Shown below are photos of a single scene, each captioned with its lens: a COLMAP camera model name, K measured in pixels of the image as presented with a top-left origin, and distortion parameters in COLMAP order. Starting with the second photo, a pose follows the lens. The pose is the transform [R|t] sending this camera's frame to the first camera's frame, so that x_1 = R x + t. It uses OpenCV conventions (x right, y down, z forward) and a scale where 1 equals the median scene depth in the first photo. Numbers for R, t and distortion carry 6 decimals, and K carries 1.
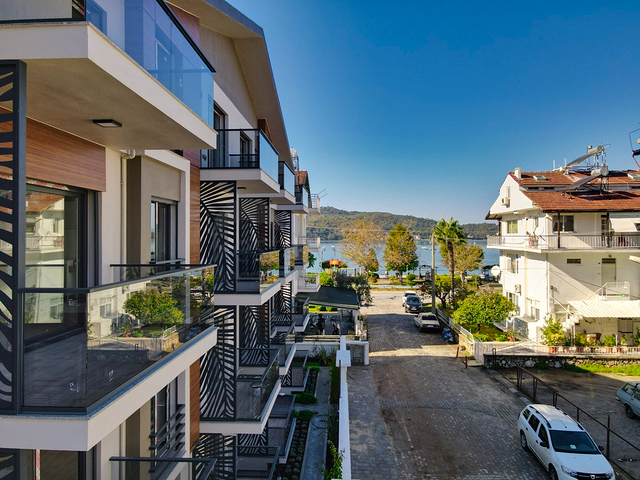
lens RADIAL K [[465.9, 0, 320.9], [0, 465.9, 243.6], [0, 0, 1]] dist [0.008998, 0.007449]
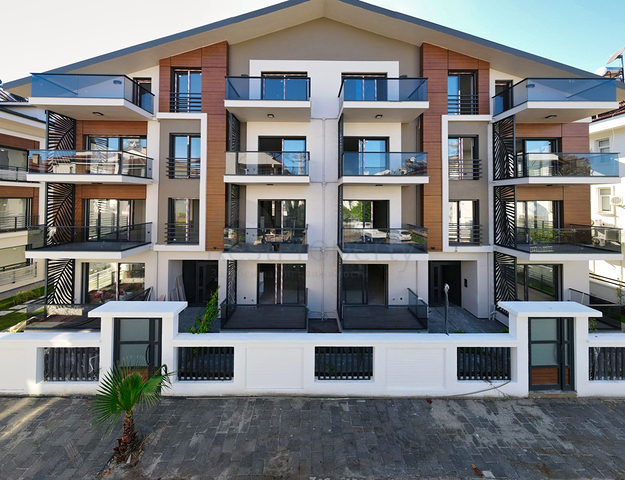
lens RADIAL K [[212.4, 0, 312.0], [0, 212.4, 194.3], [0, 0, 1]] dist [0.001957, -0.000226]
pose [[0.043428, -0.004038, -0.999048, 0.391703], [-0.007763, 0.999960, -0.004379, 0.107891], [0.999026, 0.007946, 0.043394, 0.780433]]
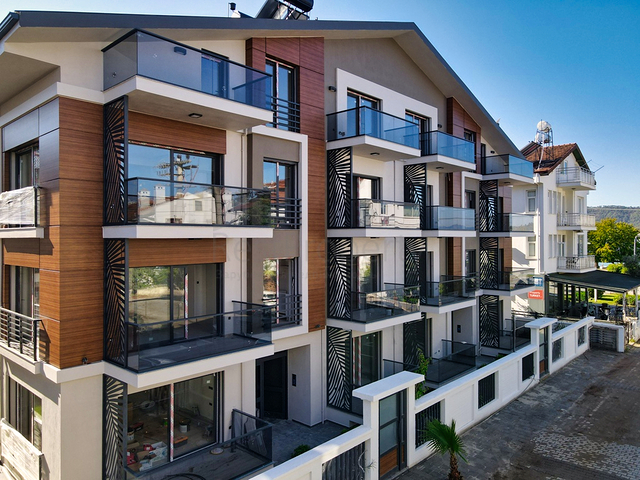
lens RADIAL K [[465.9, 0, 318.0], [0, 465.9, 241.8], [0, 0, 1]] dist [0.008998, 0.007449]
pose [[0.761844, -0.001304, -0.647759, 0.389205], [-0.001167, 0.999994, -0.003386, 0.093290], [0.647759, 0.003335, 0.761838, -0.069457]]
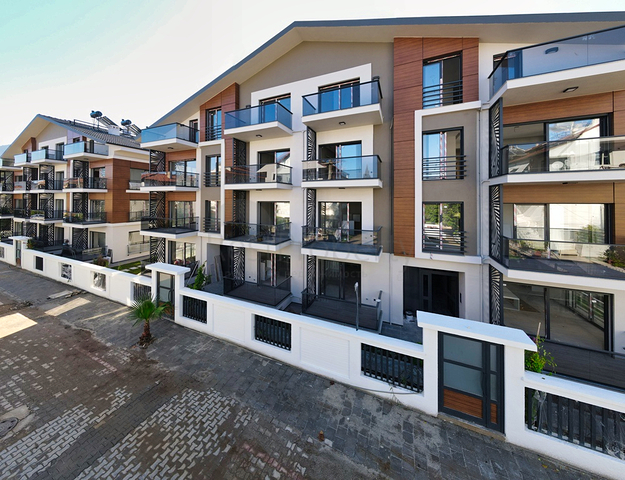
lens RADIAL K [[209.0, 0, 308.6], [0, 209.0, 196.9], [0, 0, 1]] dist [0.000557, 0.000099]
pose [[-0.361510, 0.010108, -0.932313, 0.419688], [0.004464, 0.999949, 0.009110, 0.098624], [0.932357, -0.000869, -0.361537, 1.081528]]
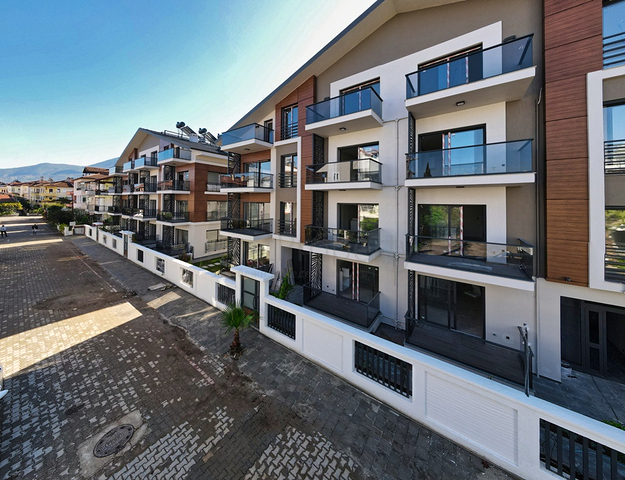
lens RADIAL K [[212.4, 0, 310.7], [0, 212.4, 195.3], [0, 0, 1]] dist [0.001957, -0.000226]
pose [[-0.558740, -0.004489, -0.829331, 0.402708], [0.003222, 0.999966, -0.007584, 0.100189], [0.829337, -0.006909, -0.558706, 0.954726]]
